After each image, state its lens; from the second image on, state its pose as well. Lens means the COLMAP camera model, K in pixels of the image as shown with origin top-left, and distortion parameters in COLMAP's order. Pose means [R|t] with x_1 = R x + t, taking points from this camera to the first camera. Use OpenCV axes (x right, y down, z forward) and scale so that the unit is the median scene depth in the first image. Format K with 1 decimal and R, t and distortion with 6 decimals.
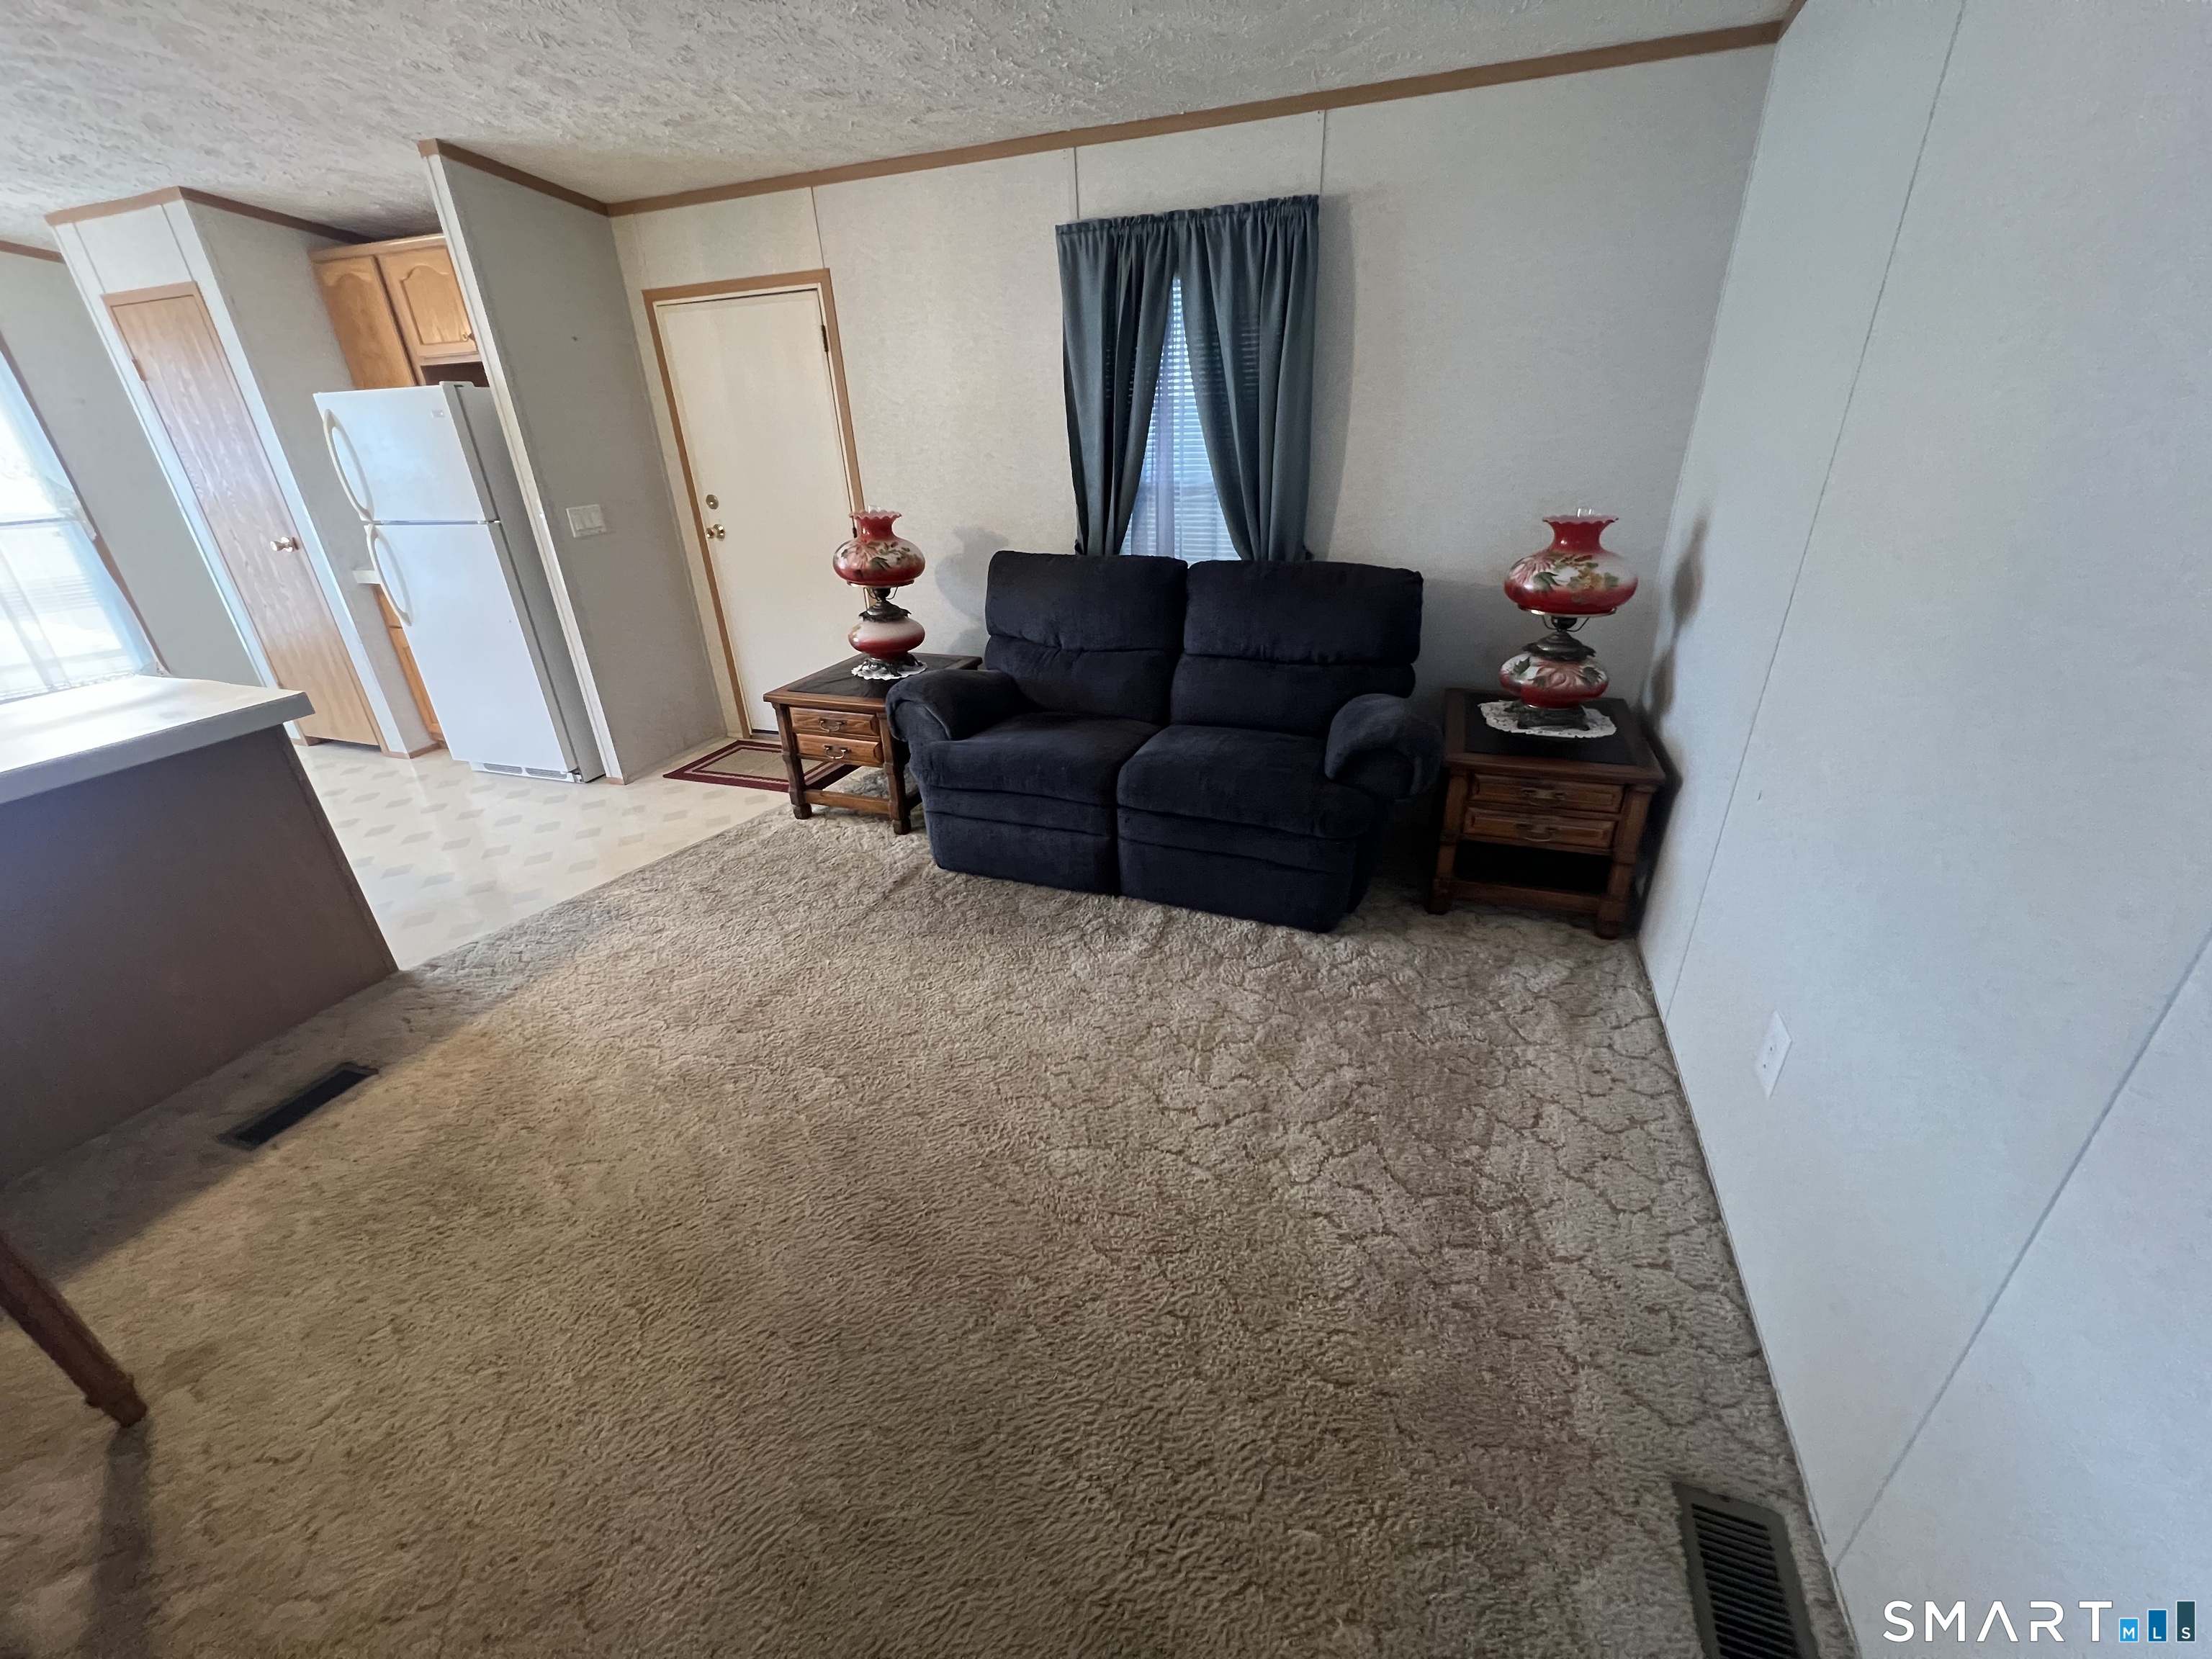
lens RADIAL K [[883.9, 0, 1101.4], [0, 883.9, 828.9], [0, 0, 1]] dist [-0.001600, 0.000196]
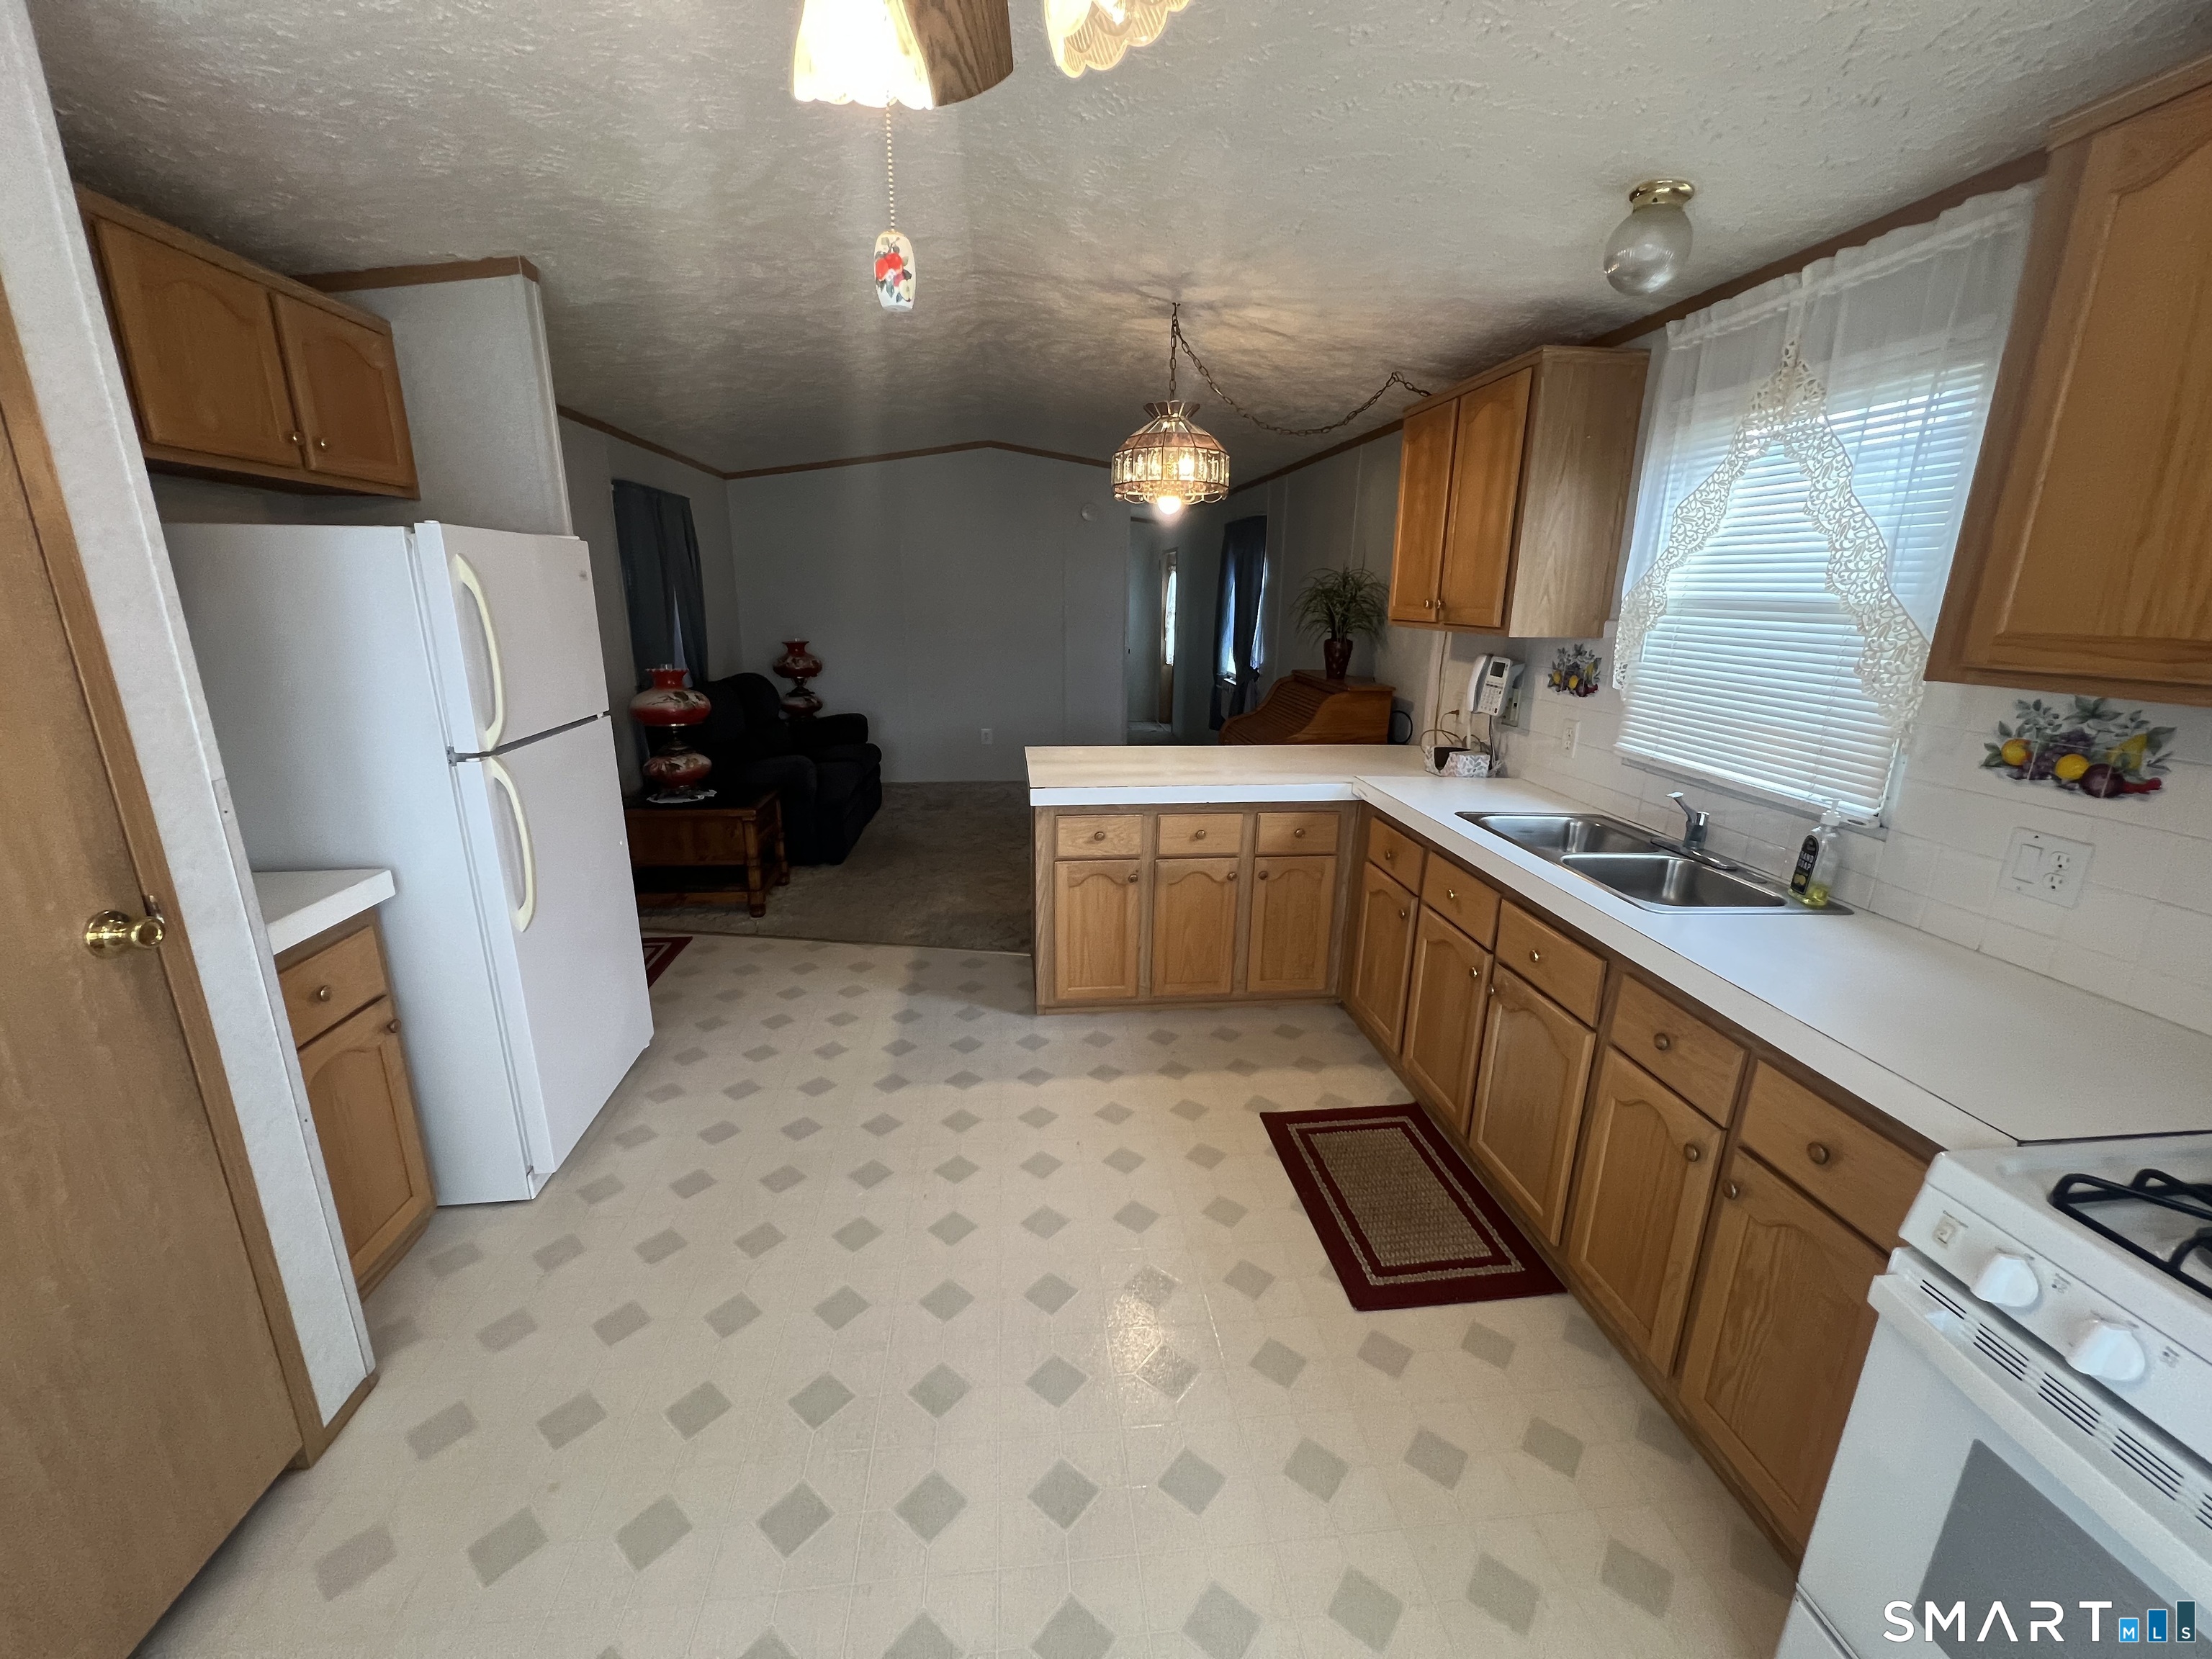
lens RADIAL K [[883.9, 0, 1101.4], [0, 883.9, 828.9], [0, 0, 1]] dist [-0.001600, 0.000196]
pose [[-0.449209, -0.200702, 0.870592, -1.484116], [0.384817, 0.835954, 0.391275, -0.379378], [-0.806305, 0.510783, -0.298284, 0.888337]]
